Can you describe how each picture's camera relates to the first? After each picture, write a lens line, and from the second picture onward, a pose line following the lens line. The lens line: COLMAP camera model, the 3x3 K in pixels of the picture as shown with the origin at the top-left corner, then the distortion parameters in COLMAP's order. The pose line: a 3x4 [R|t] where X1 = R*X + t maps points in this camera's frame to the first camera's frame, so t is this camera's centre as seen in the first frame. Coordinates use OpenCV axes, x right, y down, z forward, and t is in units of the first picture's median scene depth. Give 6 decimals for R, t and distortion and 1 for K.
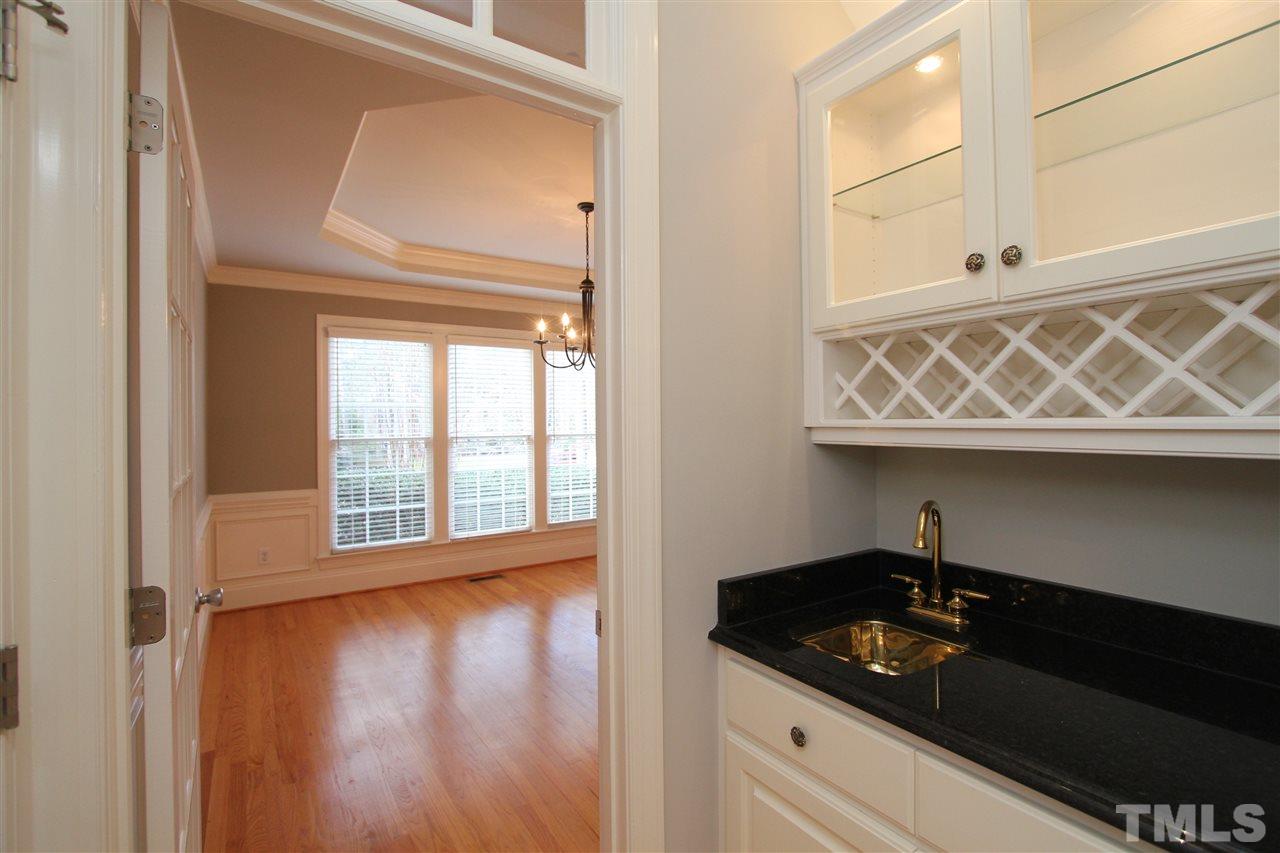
lens RADIAL K [[588.3, 0, 643.2], [0, 588.3, 419.5], [0, 0, 1]] dist [-0.021207, 0.005535]
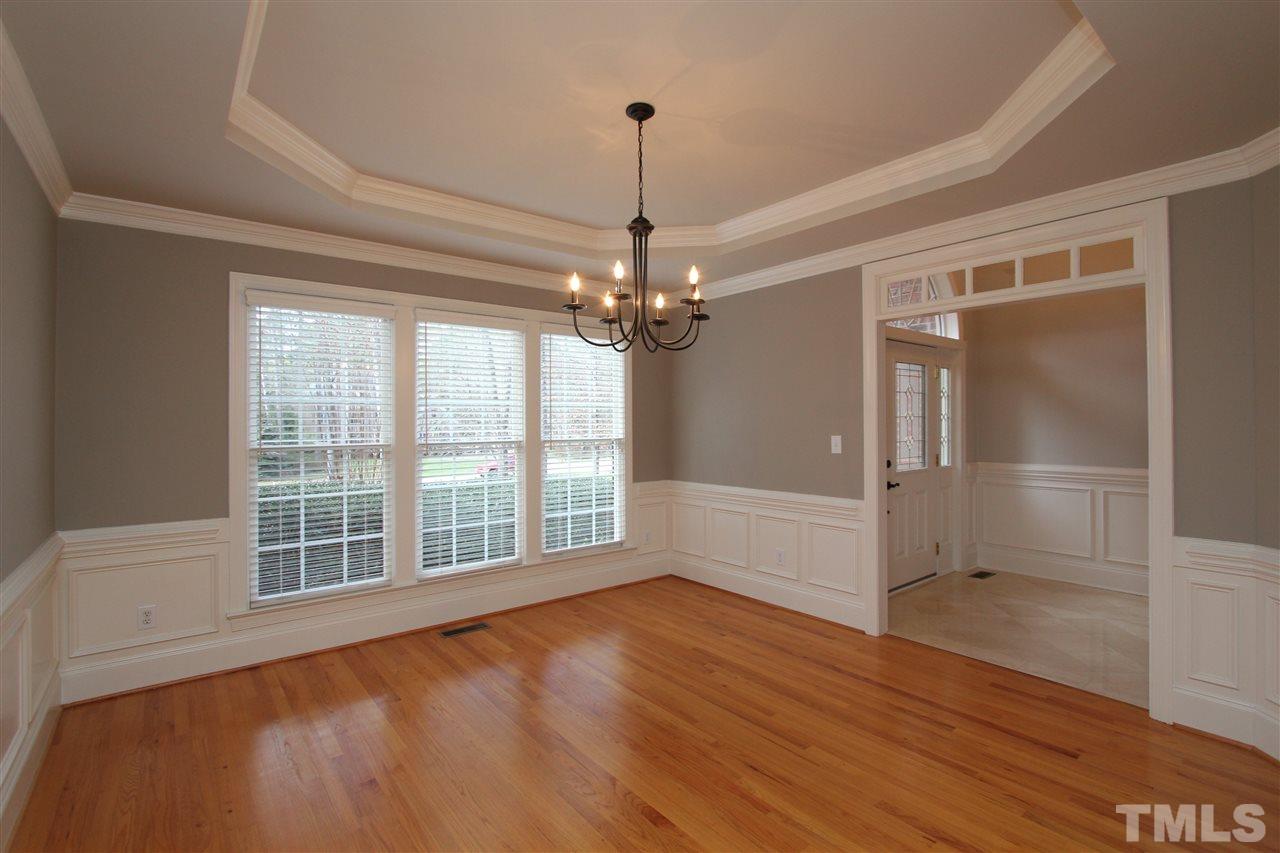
lens RADIAL K [[588.3, 0, 643.2], [0, 588.3, 419.5], [0, 0, 1]] dist [-0.021207, 0.005535]
pose [[0.996226, 0.004660, 0.086673, -0.115637], [-0.004365, 0.999984, -0.003600, -0.000115], [-0.086688, 0.003208, 0.996230, 0.245910]]
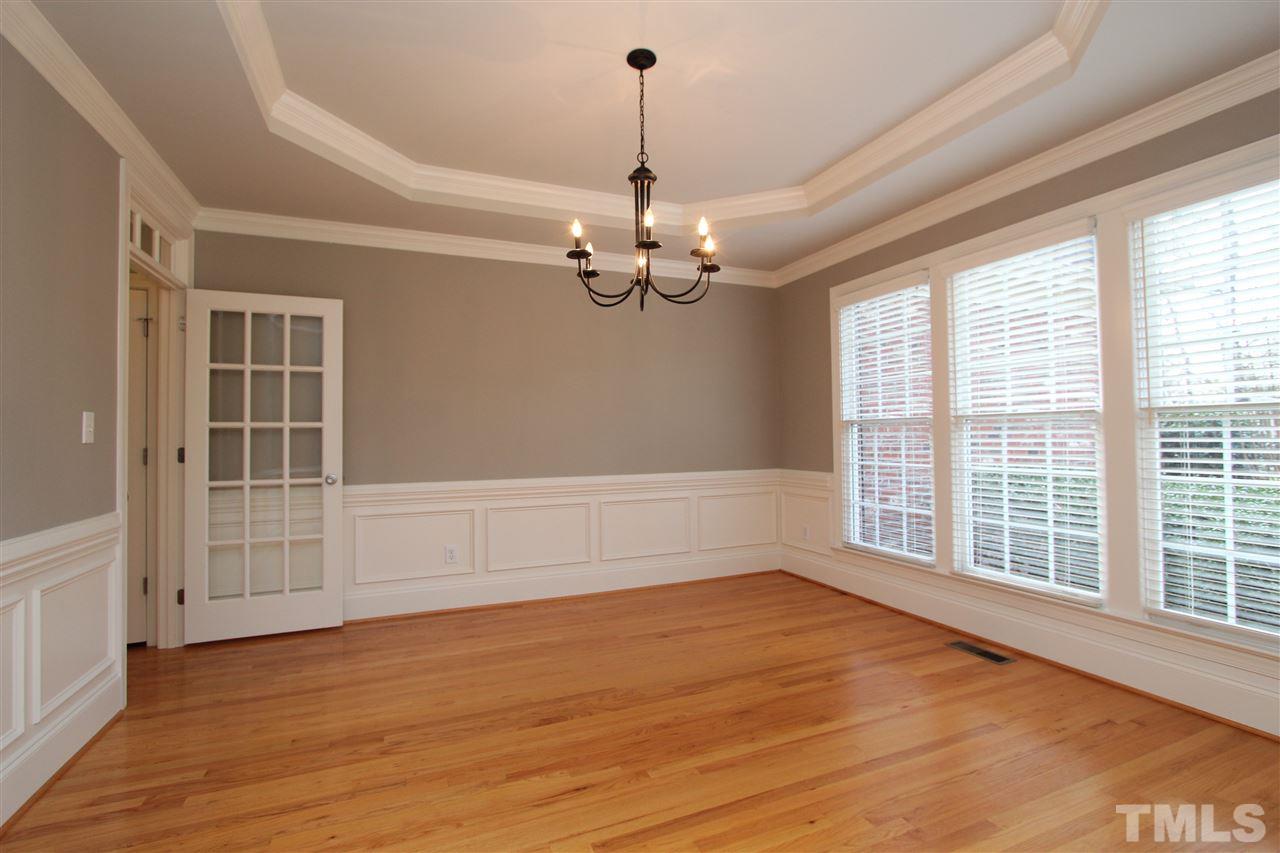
lens RADIAL K [[588.3, 0, 643.2], [0, 588.3, 419.5], [0, 0, 1]] dist [-0.021207, 0.005535]
pose [[-0.189001, -0.017500, -0.981821, 0.422172], [0.011906, 0.999727, -0.020111, 0.047758], [0.981905, -0.015491, -0.188741, 0.863153]]
